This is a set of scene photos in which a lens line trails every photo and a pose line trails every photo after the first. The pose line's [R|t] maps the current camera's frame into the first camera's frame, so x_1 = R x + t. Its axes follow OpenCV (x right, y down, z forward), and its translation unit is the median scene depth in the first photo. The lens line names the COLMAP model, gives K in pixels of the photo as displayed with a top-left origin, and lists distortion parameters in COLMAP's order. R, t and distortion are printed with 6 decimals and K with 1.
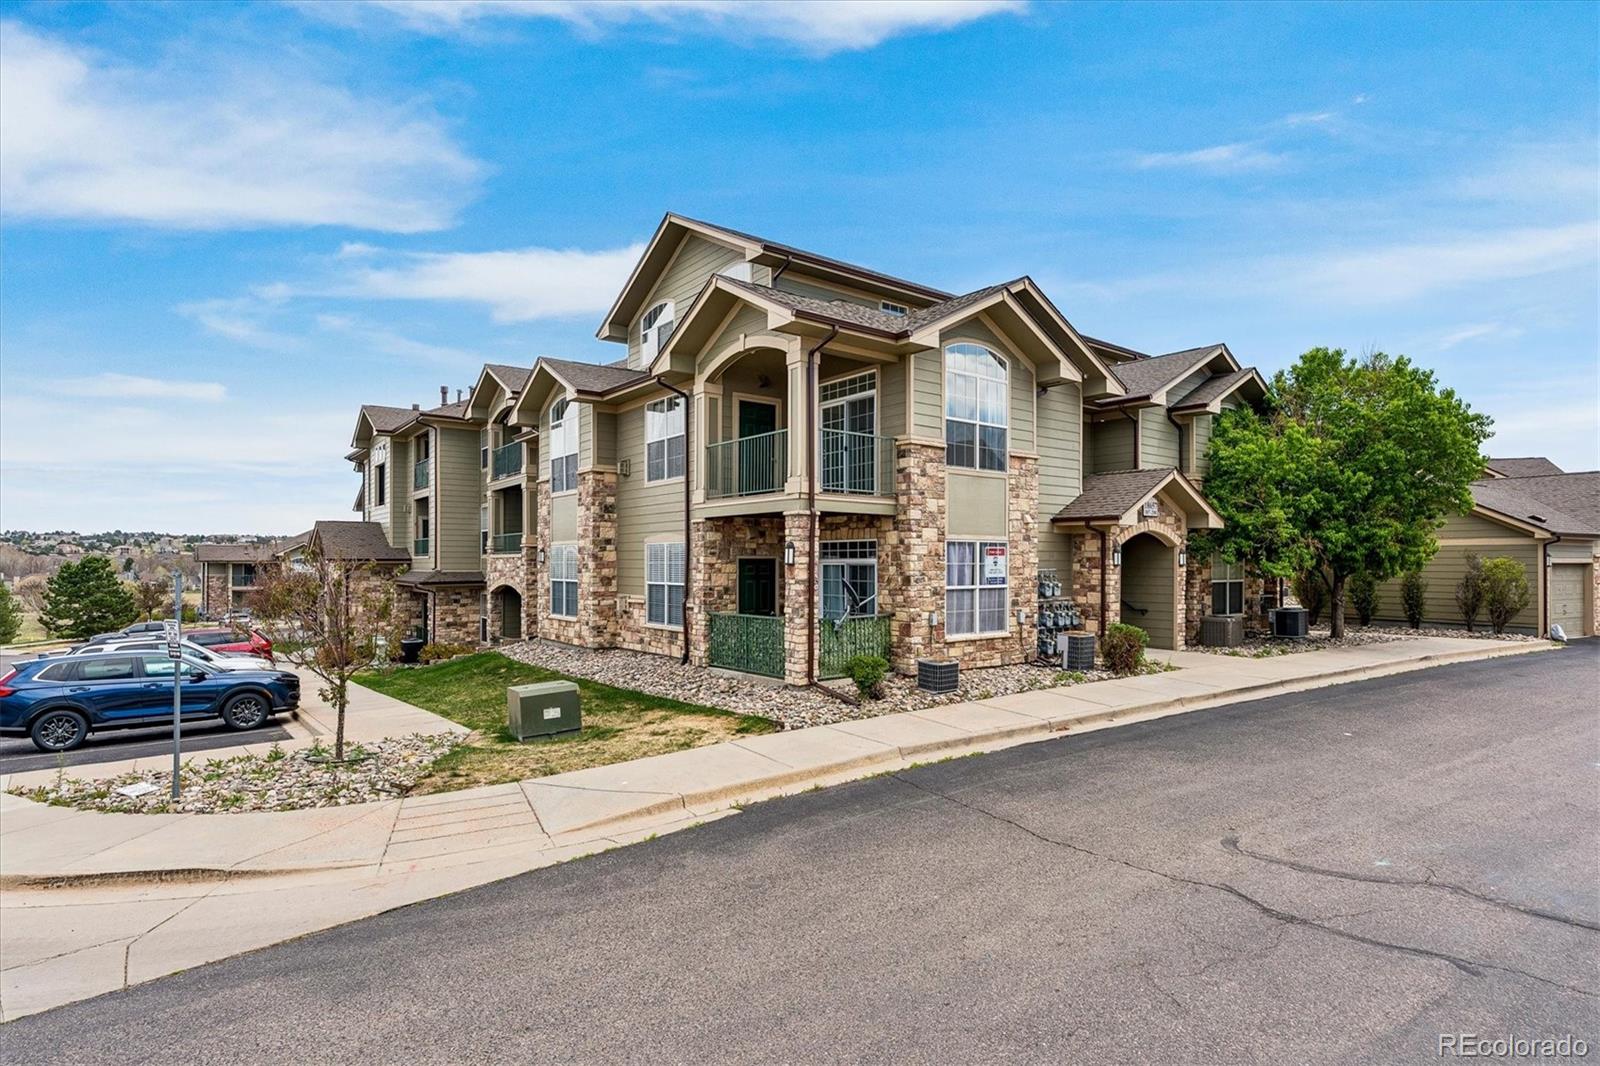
lens RADIAL K [[836.1, 0, 794.8], [0, 836.1, 555.4], [0, 0, 1]] dist [-0.016405, 0.002179]
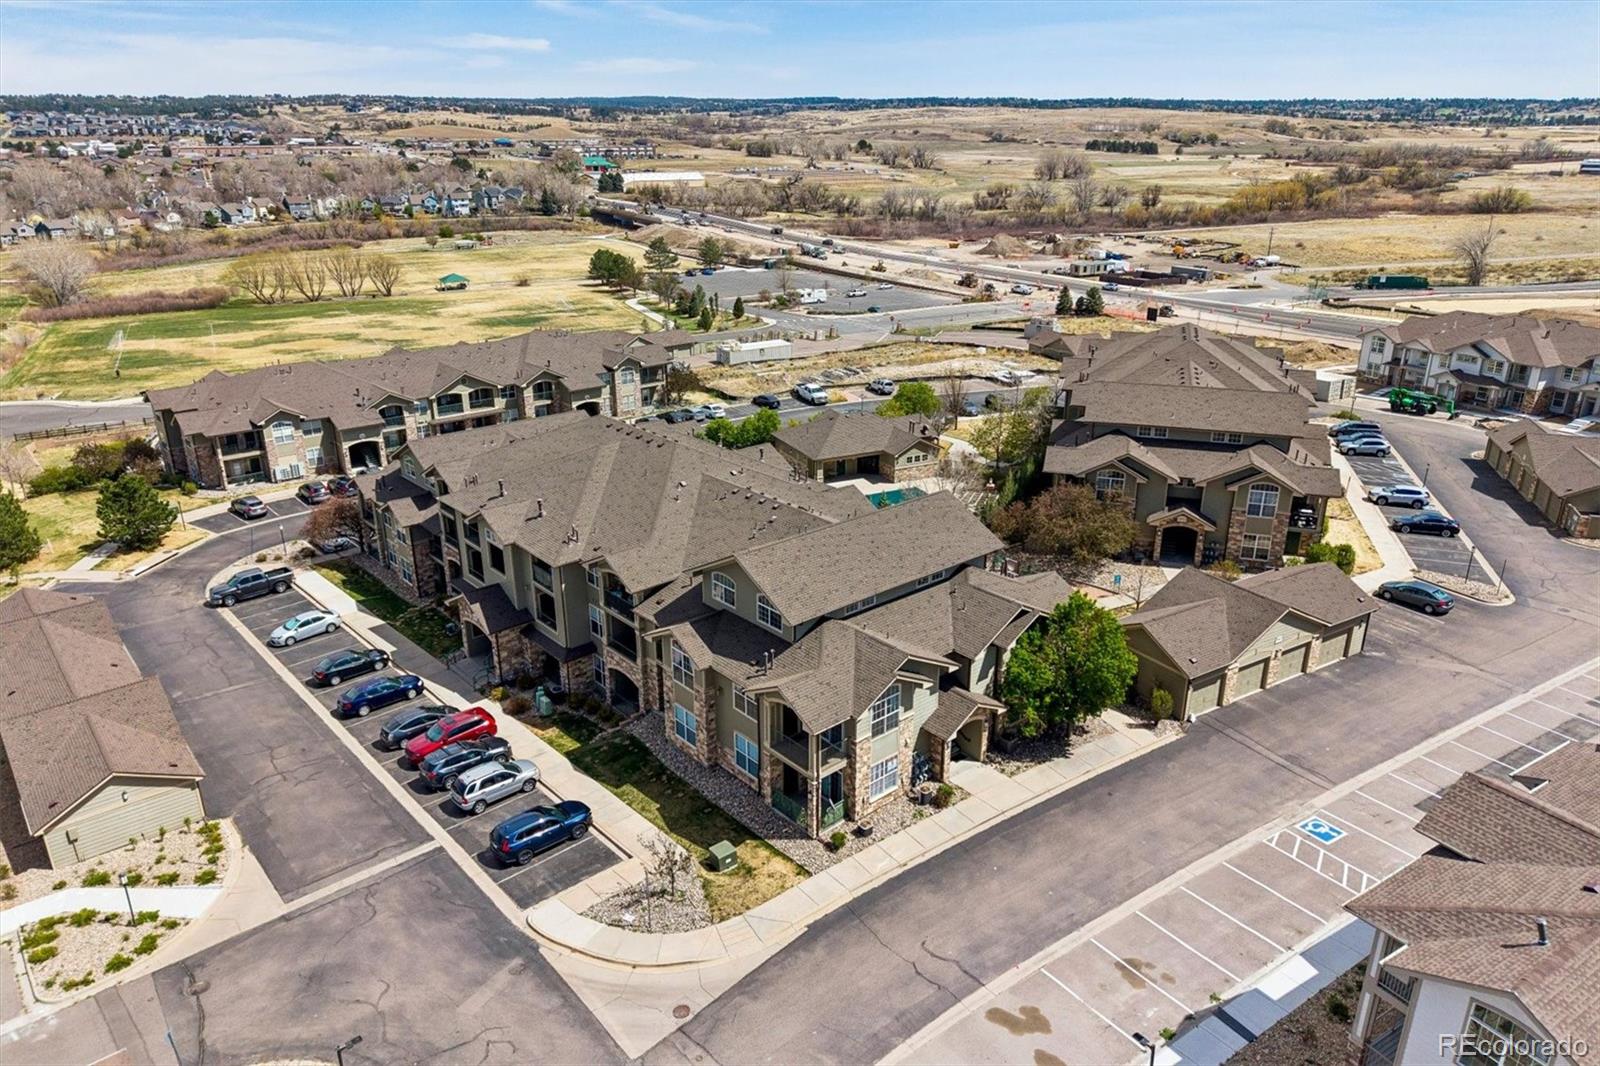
lens RADIAL K [[1062.7, 0, 803.2], [0, 1062.7, 527.2], [0, 0, 1]] dist [0.030194, -0.030169]
pose [[0.997896, -0.025996, 0.059392, -0.169434], [0.003532, 0.936528, 0.350576, -1.629103], [-0.064736, -0.349628, 0.934649, -1.528174]]
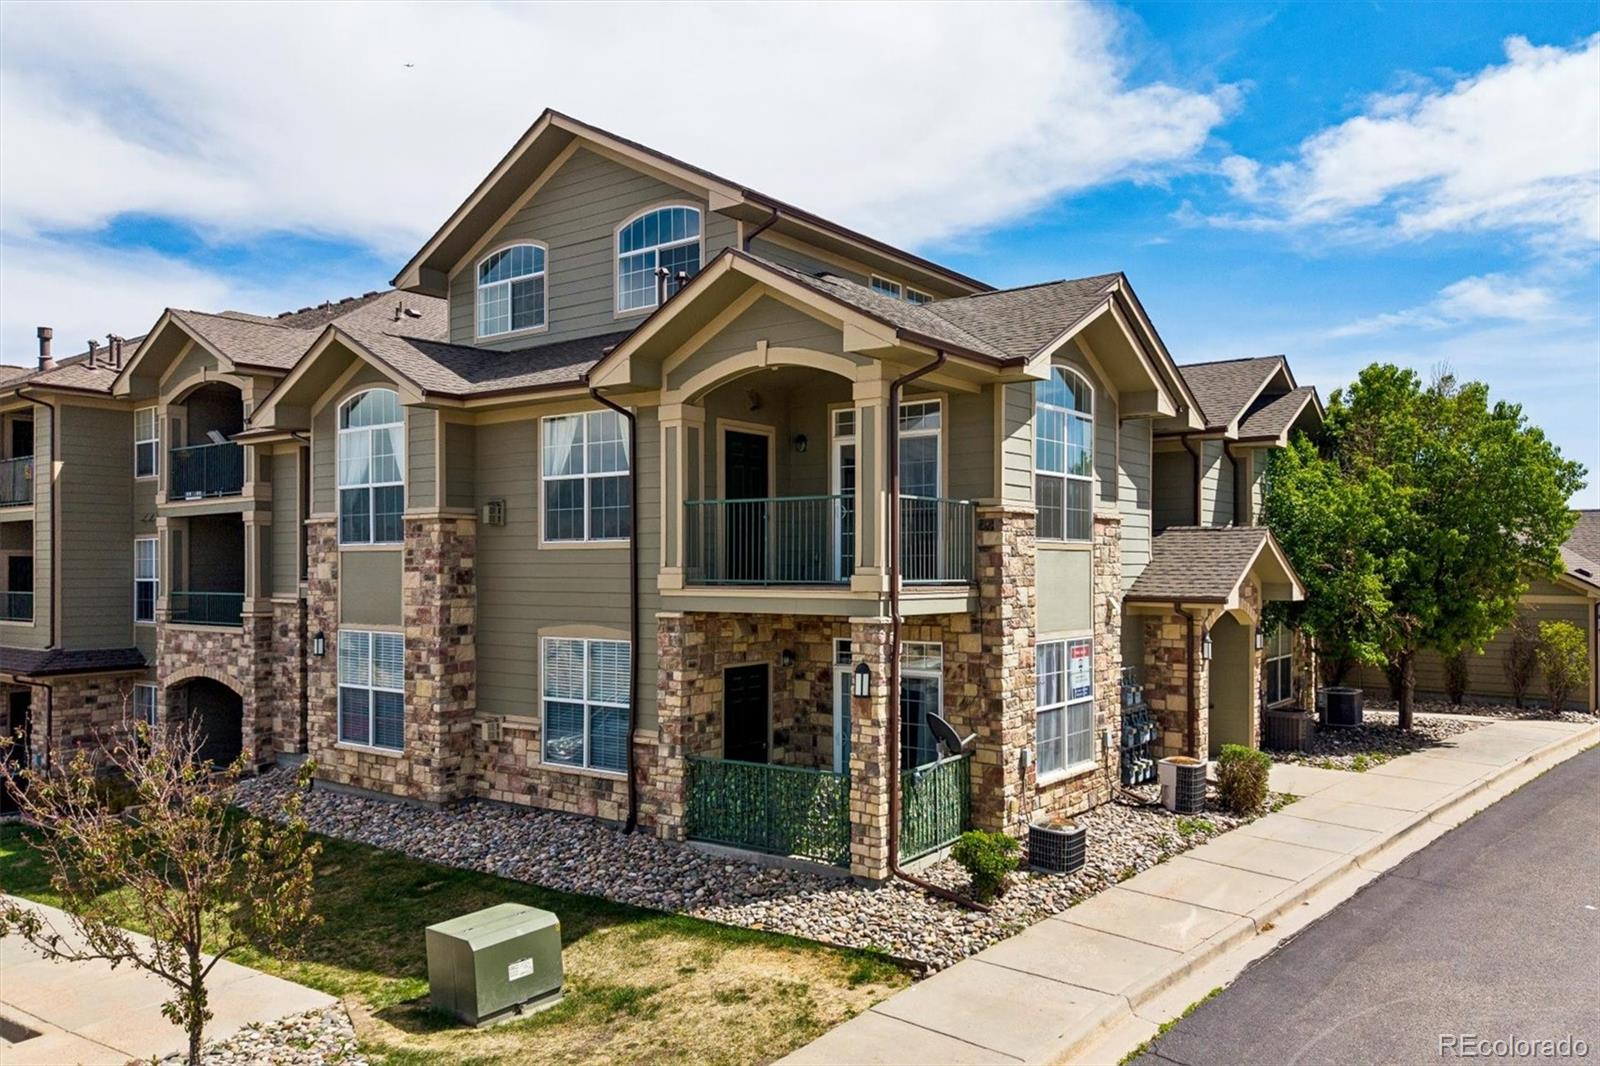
lens RADIAL K [[1166.8, 0, 856.7], [0, 1166.8, 551.0], [0, 0, 1]] dist [0.032804, -0.044987]
pose [[0.956772, 0.000773, 0.290838, -0.232636], [0.000502, 0.999991, -0.004309, -0.084777], [-0.290839, 0.004268, 0.956763, 0.085275]]
